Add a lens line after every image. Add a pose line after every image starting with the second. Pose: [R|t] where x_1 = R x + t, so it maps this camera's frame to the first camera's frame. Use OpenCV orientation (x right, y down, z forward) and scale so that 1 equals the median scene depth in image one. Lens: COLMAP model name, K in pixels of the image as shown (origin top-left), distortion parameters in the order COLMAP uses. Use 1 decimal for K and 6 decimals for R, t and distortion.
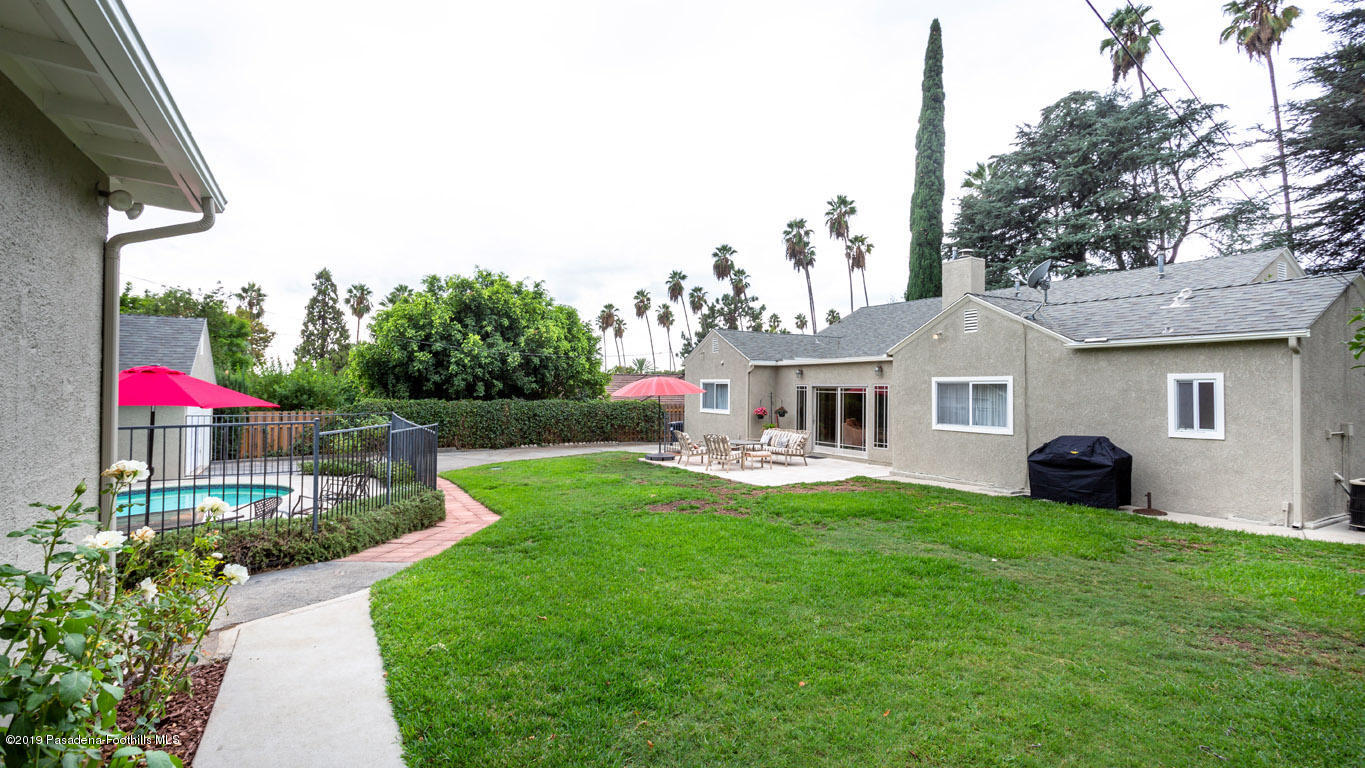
lens RADIAL K [[657.5, 0, 679.9], [0, 657.5, 363.7], [0, 0, 1]] dist [0.001235, 0.002351]
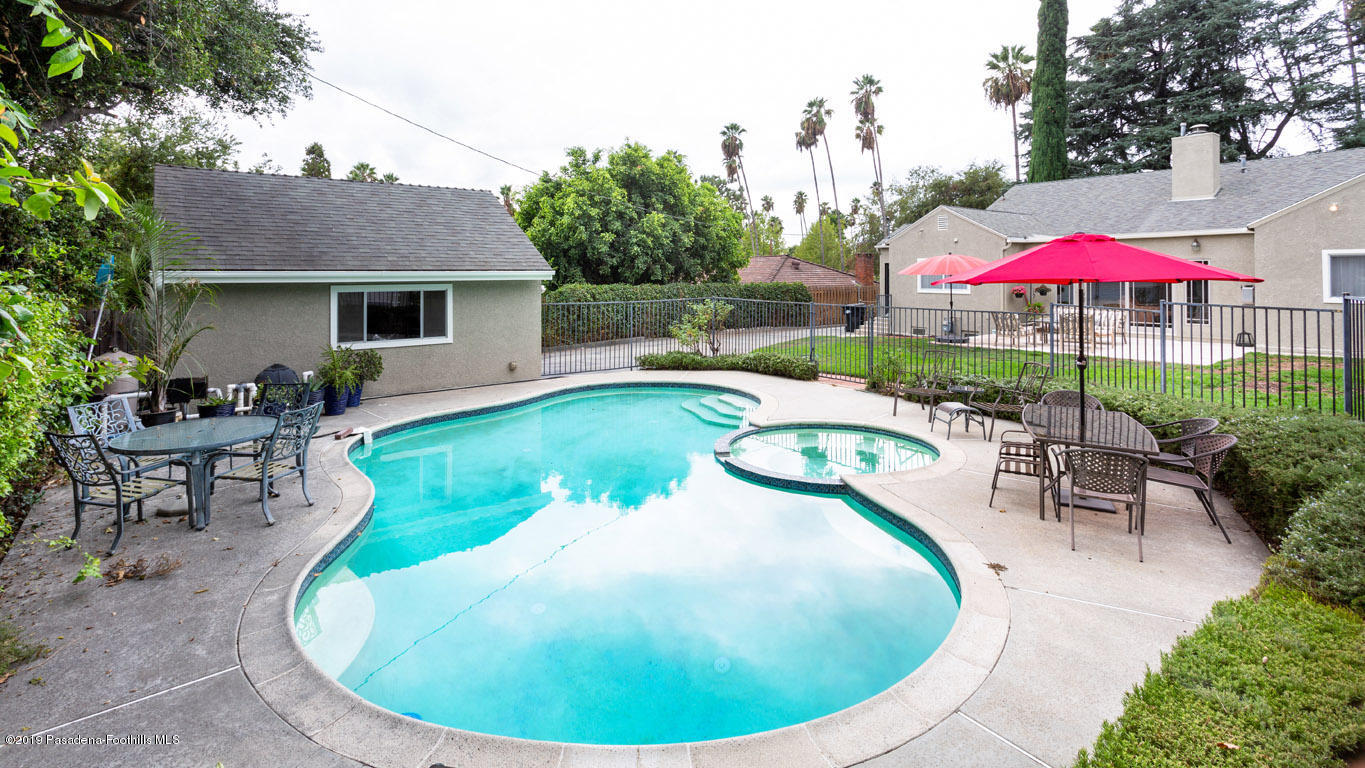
lens RADIAL K [[657.5, 0, 635.2], [0, 657.5, 269.1], [0, 0, 1]] dist [0.001235, 0.002351]
pose [[0.989762, -0.014636, 0.141978, -0.430069], [0.010078, 0.999412, 0.032773, 0.003576], [-0.142375, -0.031007, 0.989327, 0.094261]]
